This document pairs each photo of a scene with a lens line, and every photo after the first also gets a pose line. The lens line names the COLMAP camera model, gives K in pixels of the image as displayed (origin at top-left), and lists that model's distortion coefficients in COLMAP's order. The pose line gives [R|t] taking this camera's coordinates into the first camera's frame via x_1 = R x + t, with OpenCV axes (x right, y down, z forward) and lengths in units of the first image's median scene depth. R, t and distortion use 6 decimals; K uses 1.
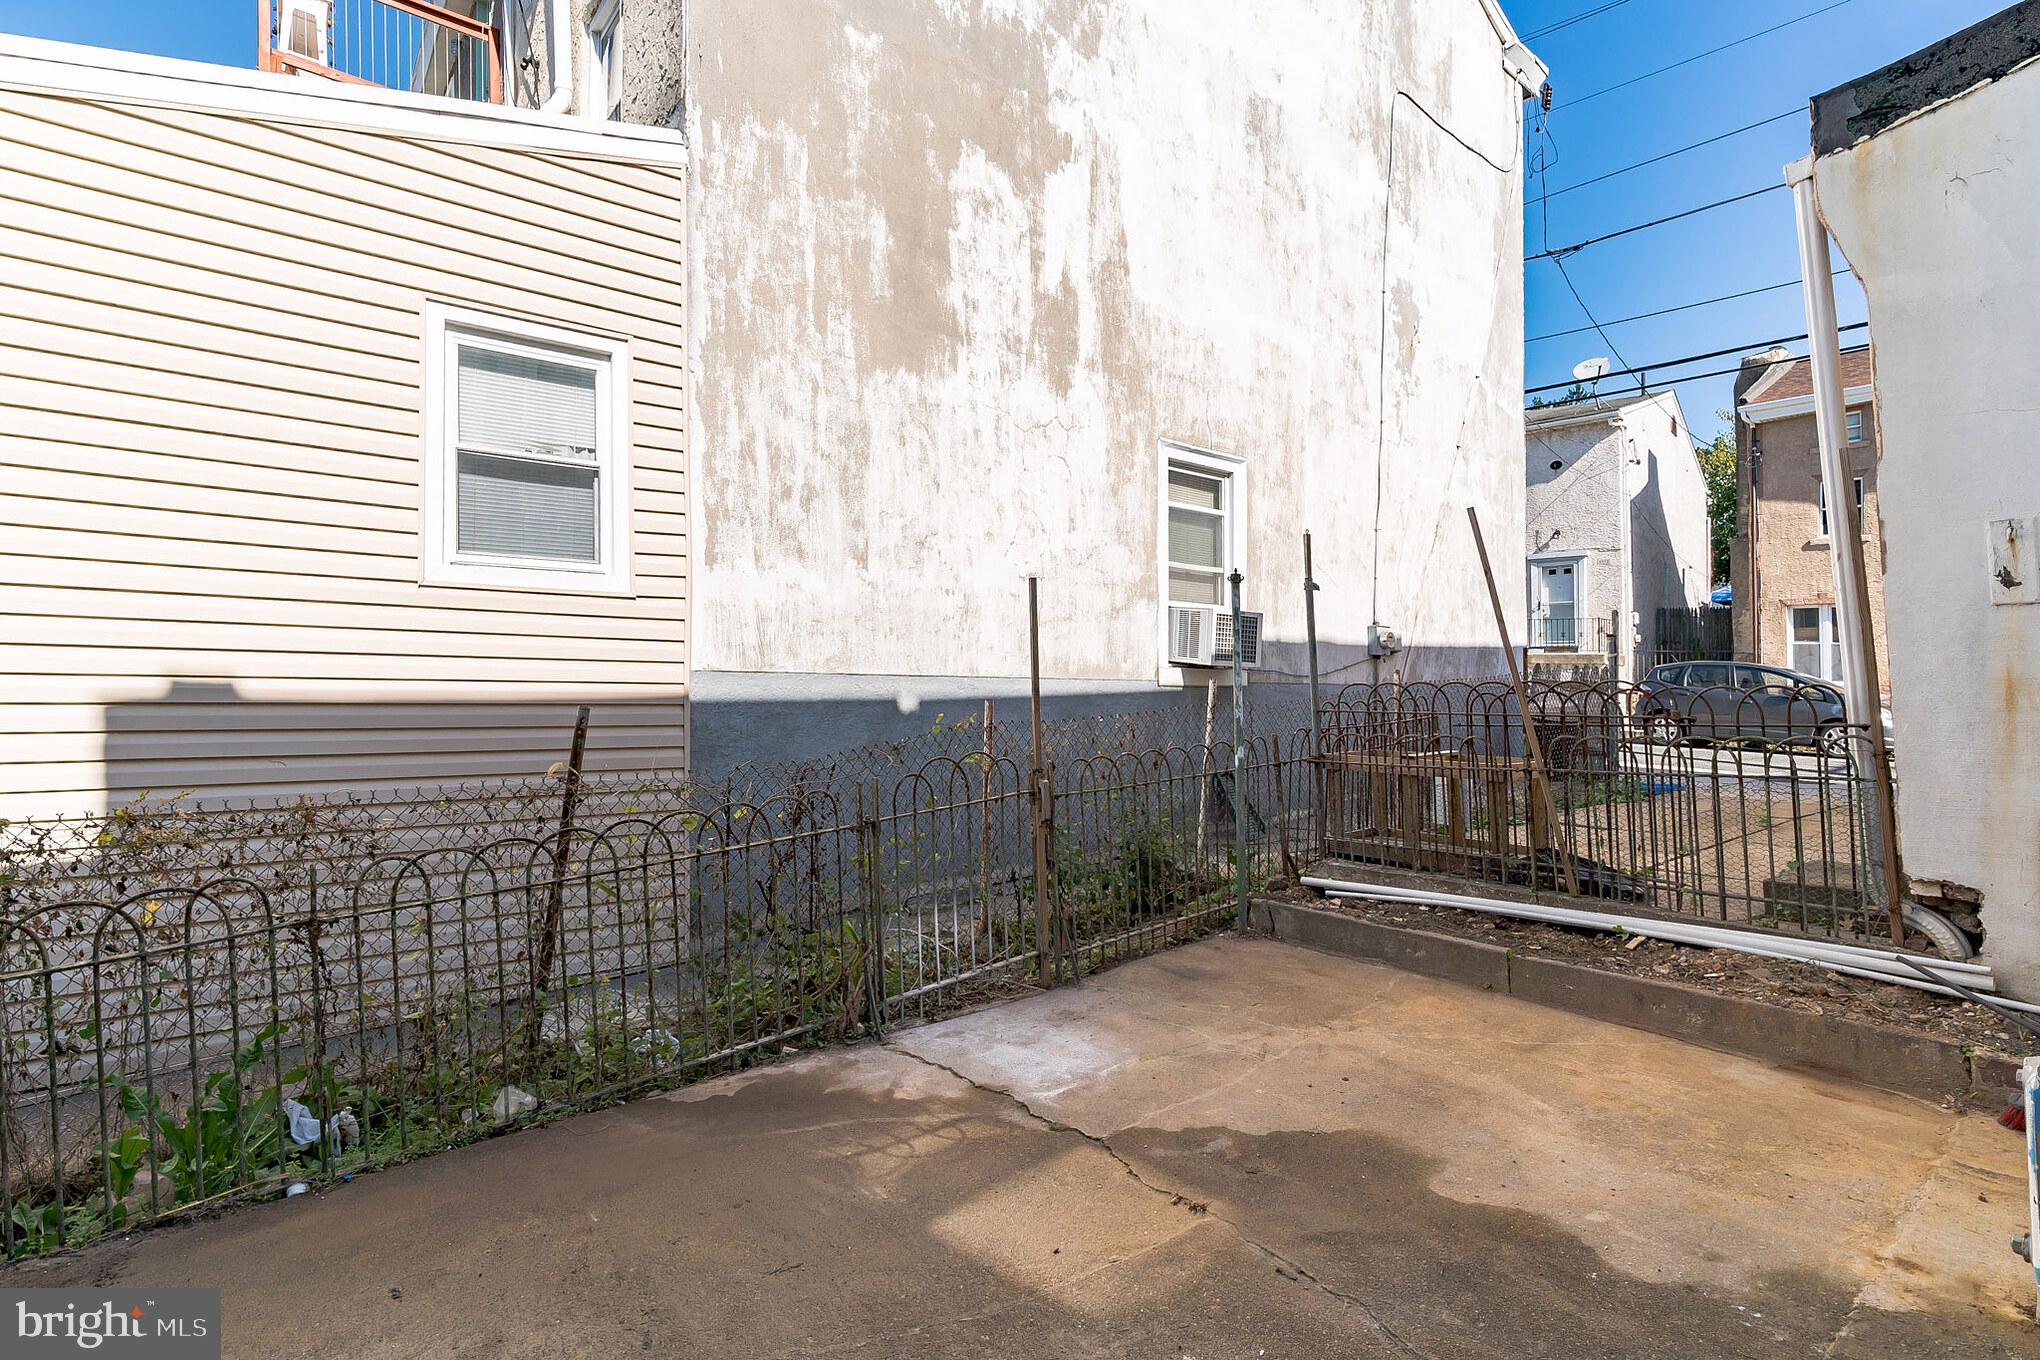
lens RADIAL K [[1045.7, 0, 1017.9], [0, 1045.7, 641.9], [0, 0, 1]] dist [-0.018913, 0.013085]
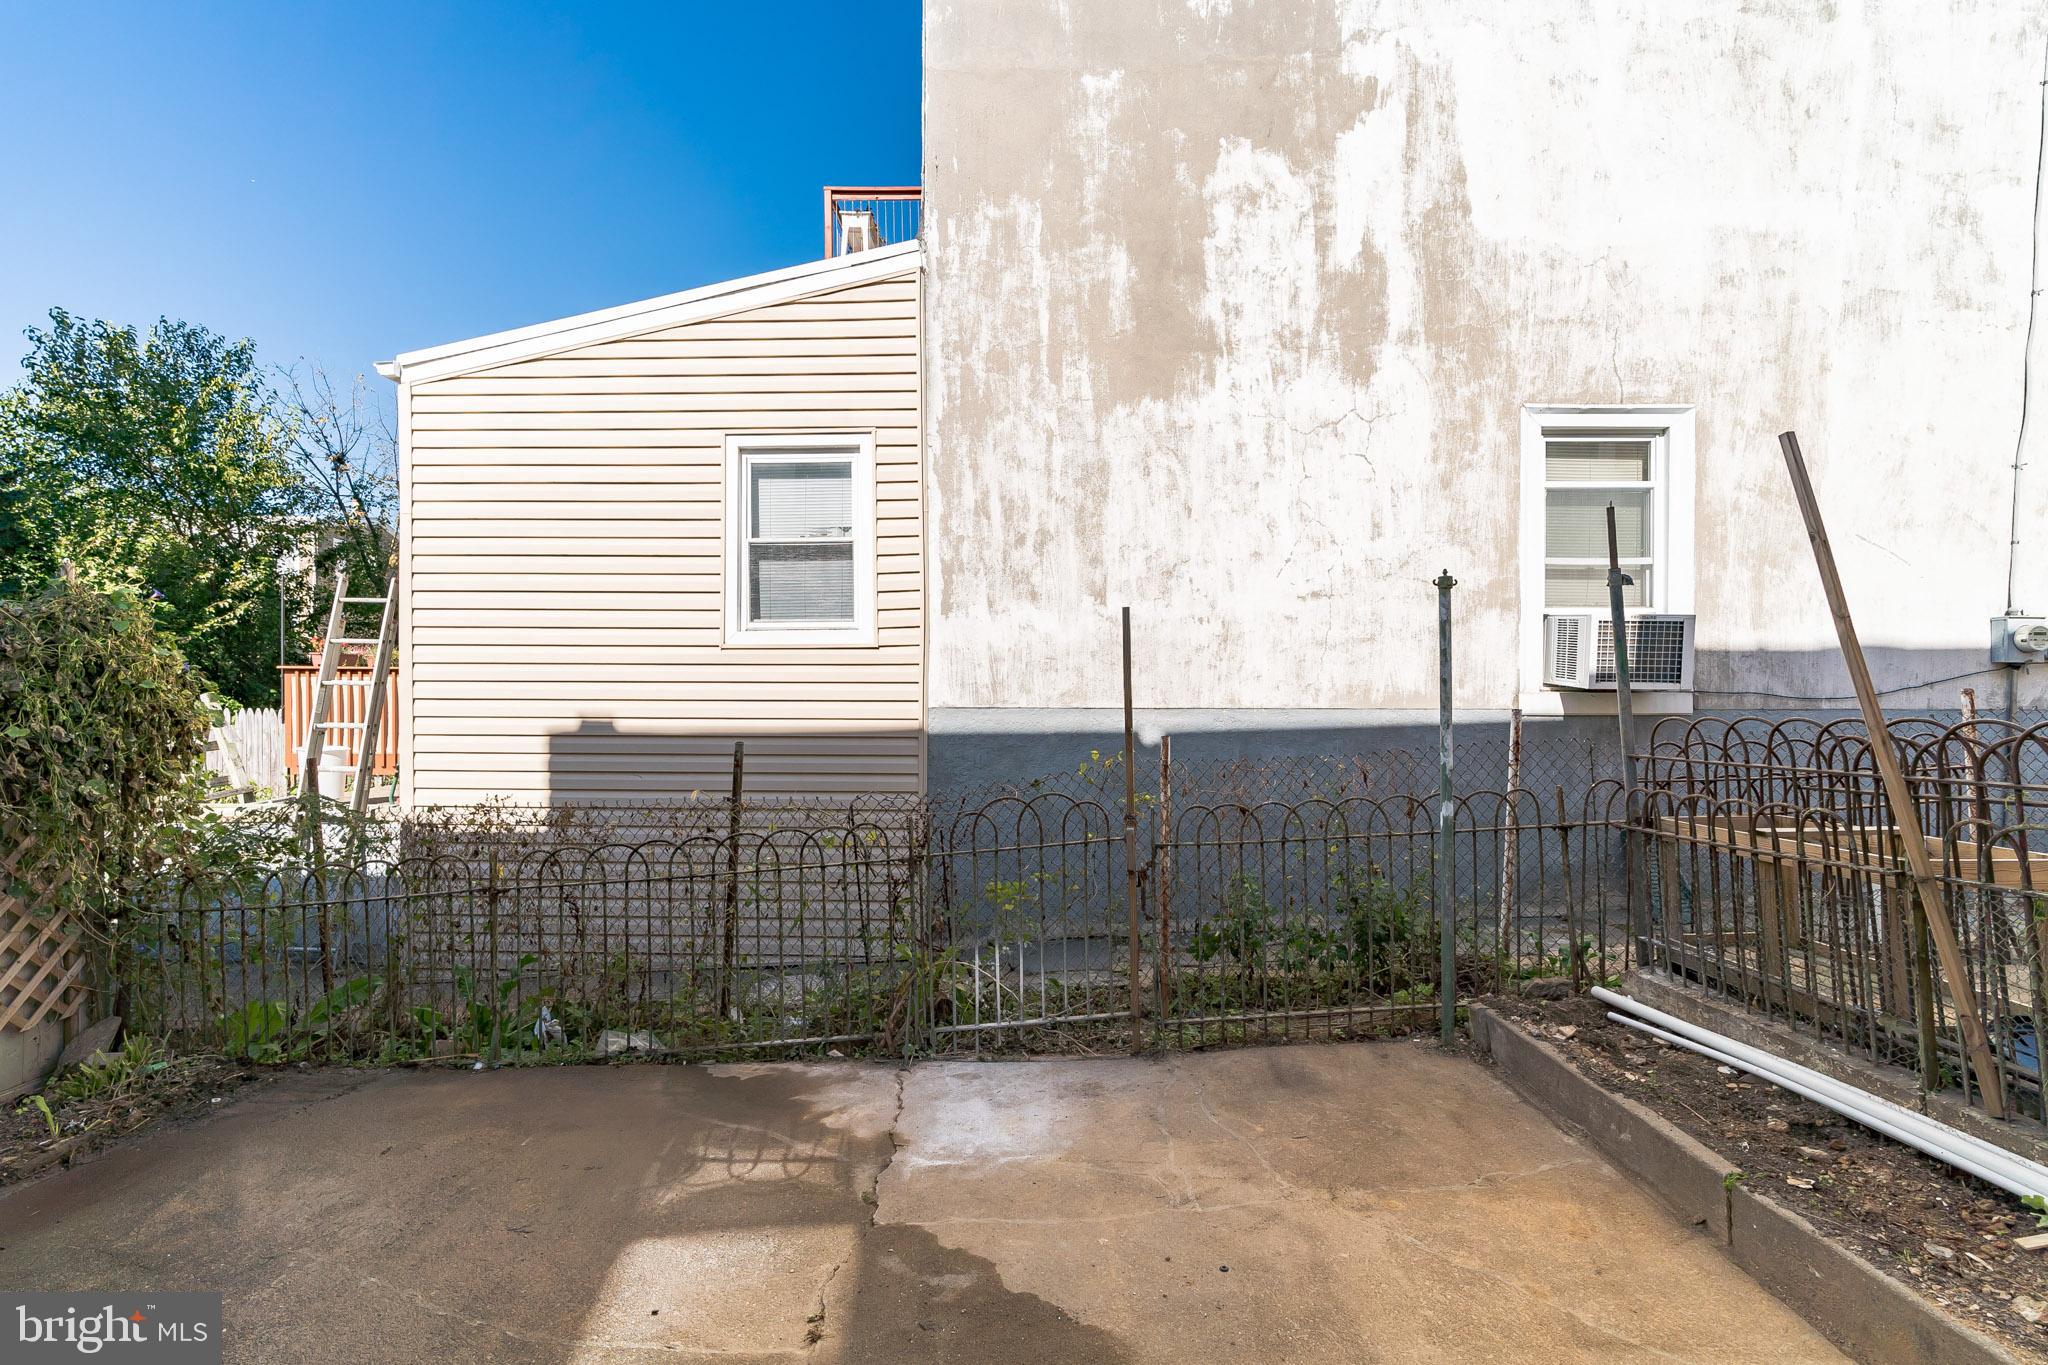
lens RADIAL K [[944.2, 0, 1011.5], [0, 944.2, 679.0], [0, 0, 1]] dist [-0.012804, 0.006711]
pose [[0.751510, -0.026519, -0.659188, 0.381765], [0.037192, 0.999306, 0.002198, -0.002475], [0.658672, -0.026168, 0.751975, 0.241732]]
